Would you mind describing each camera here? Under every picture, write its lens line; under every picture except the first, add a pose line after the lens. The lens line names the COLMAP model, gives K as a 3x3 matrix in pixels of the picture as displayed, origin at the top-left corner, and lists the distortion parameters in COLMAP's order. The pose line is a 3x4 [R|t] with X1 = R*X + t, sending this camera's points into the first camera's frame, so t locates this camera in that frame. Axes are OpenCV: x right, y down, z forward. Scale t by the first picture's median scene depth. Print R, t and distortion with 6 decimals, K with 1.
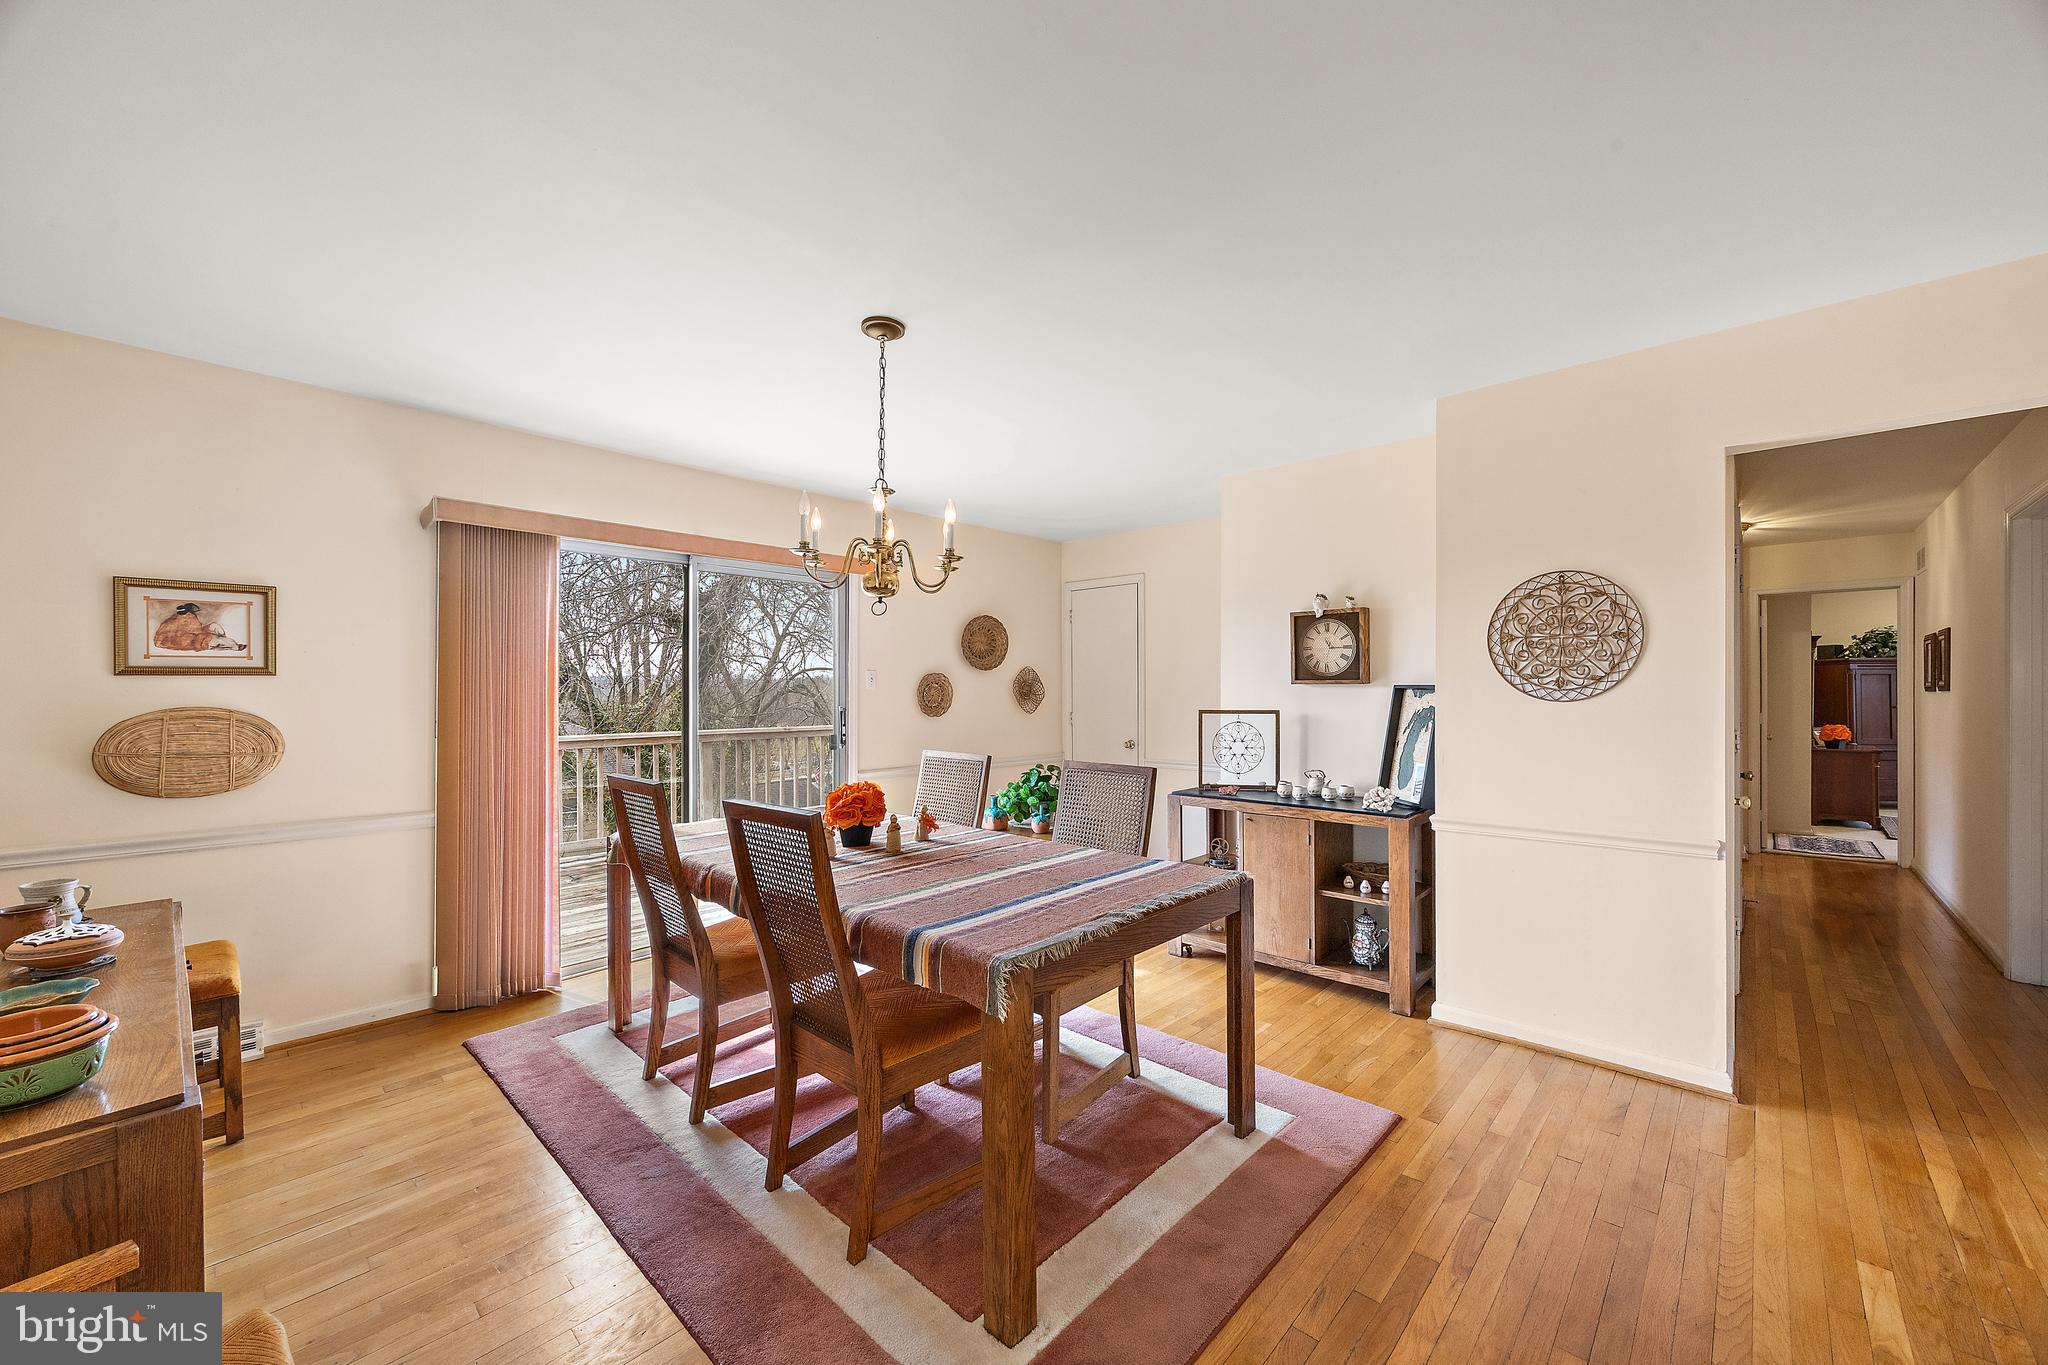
lens RADIAL K [[787.5, 0, 1028.1], [0, 787.5, 680.2], [0, 0, 1]] dist [-0.000684, -0.000551]
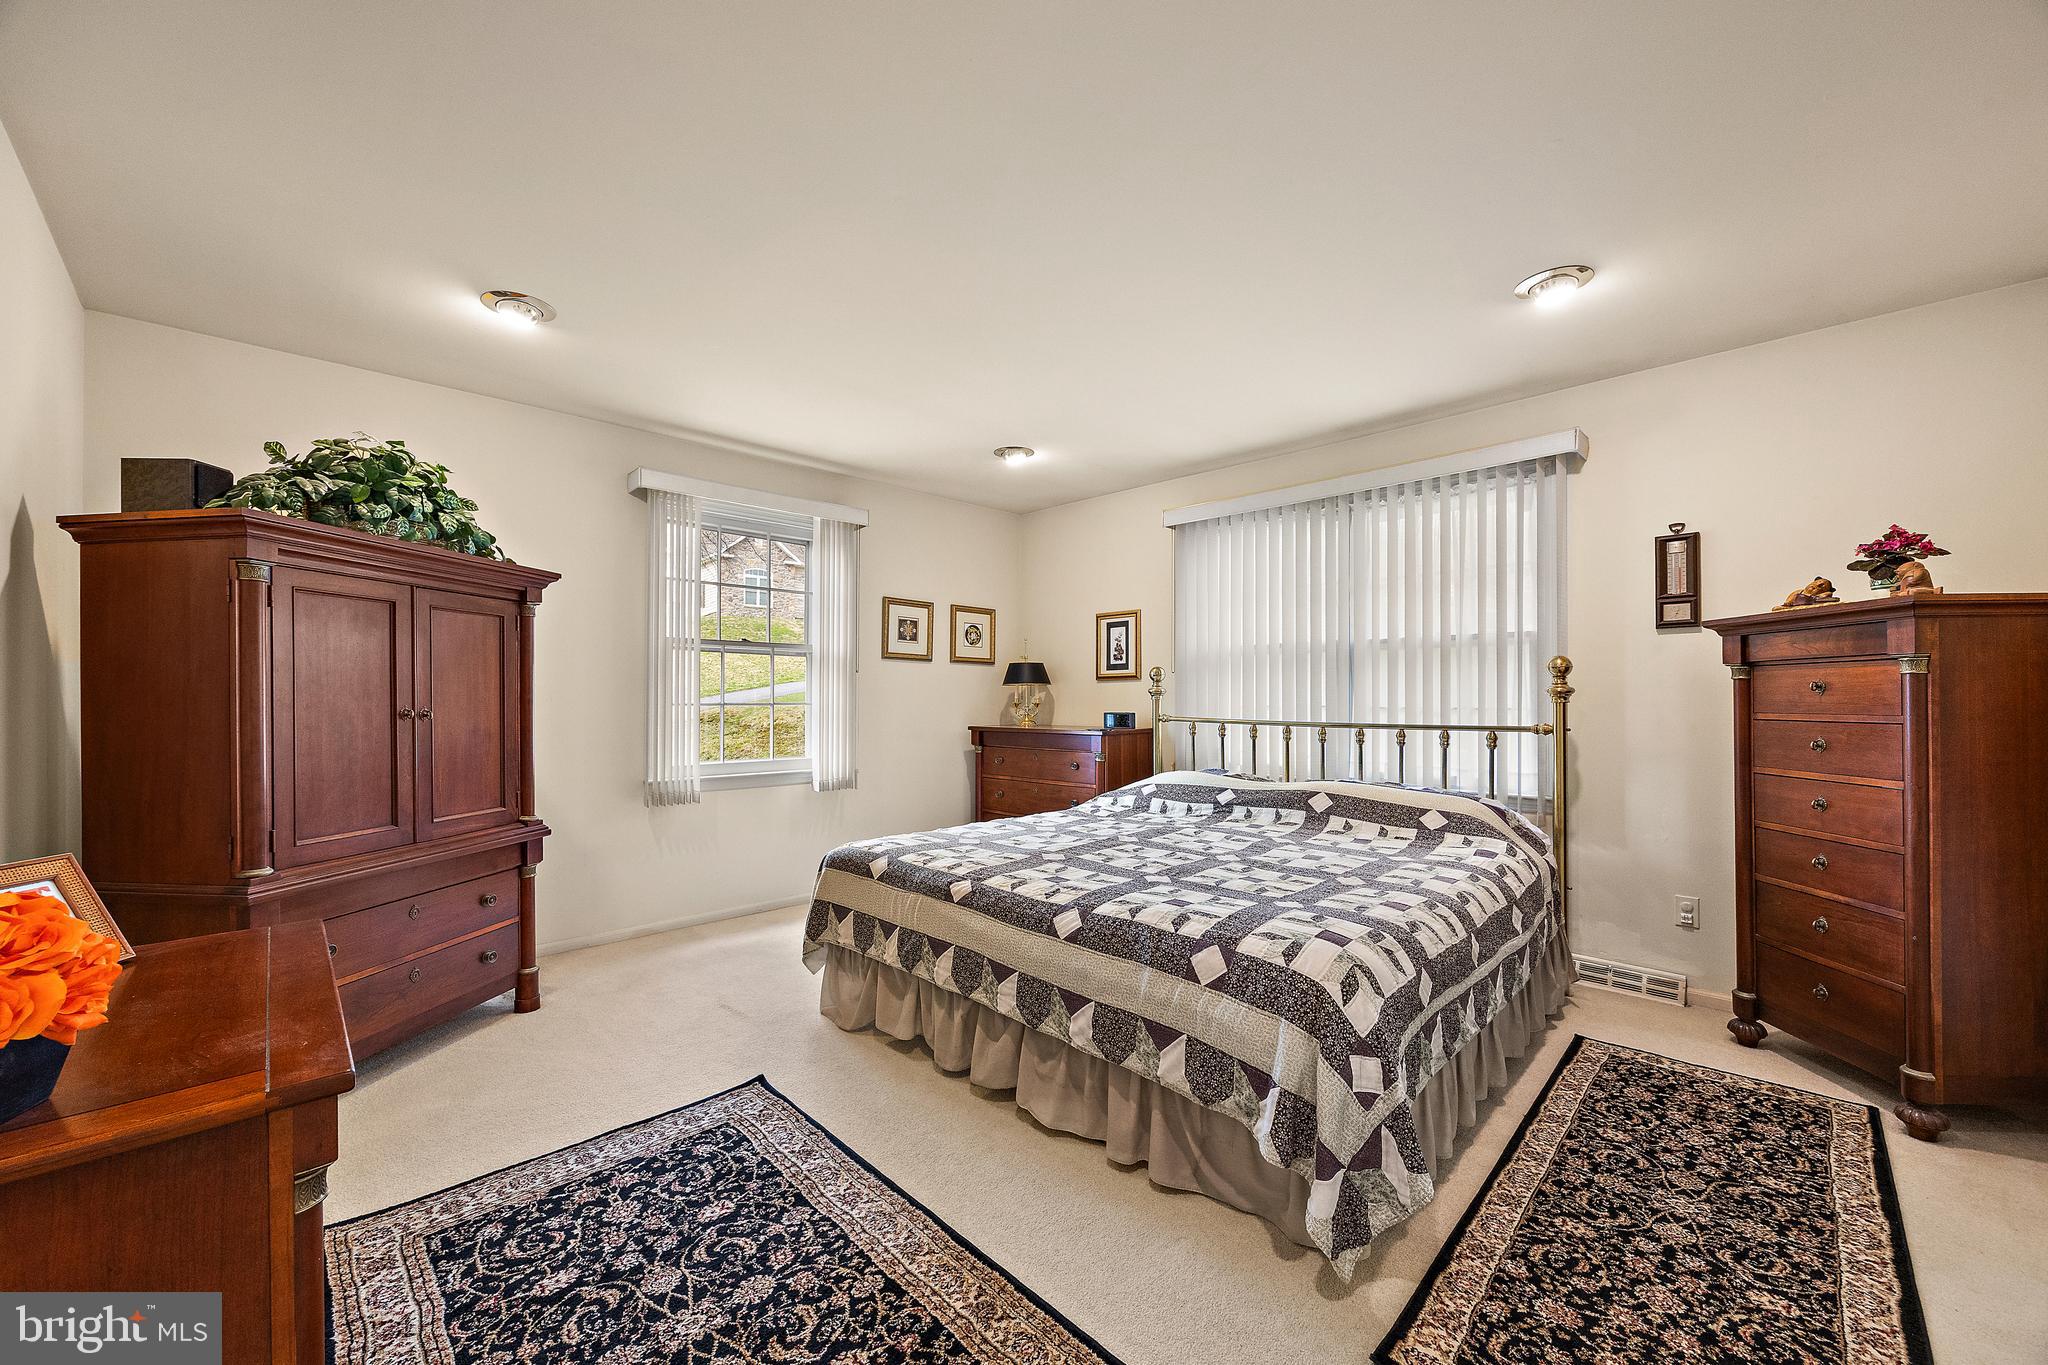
lens RADIAL K [[787.5, 0, 1025.6], [0, 787.5, 690.6], [0, 0, 1]] dist [-0.000684, -0.000551]
pose [[0.072341, -0.004921, 0.997368, 0.814199], [-0.017414, 0.999829, 0.006197, 0.019803], [-0.997228, -0.017817, 0.072243, 0.736751]]
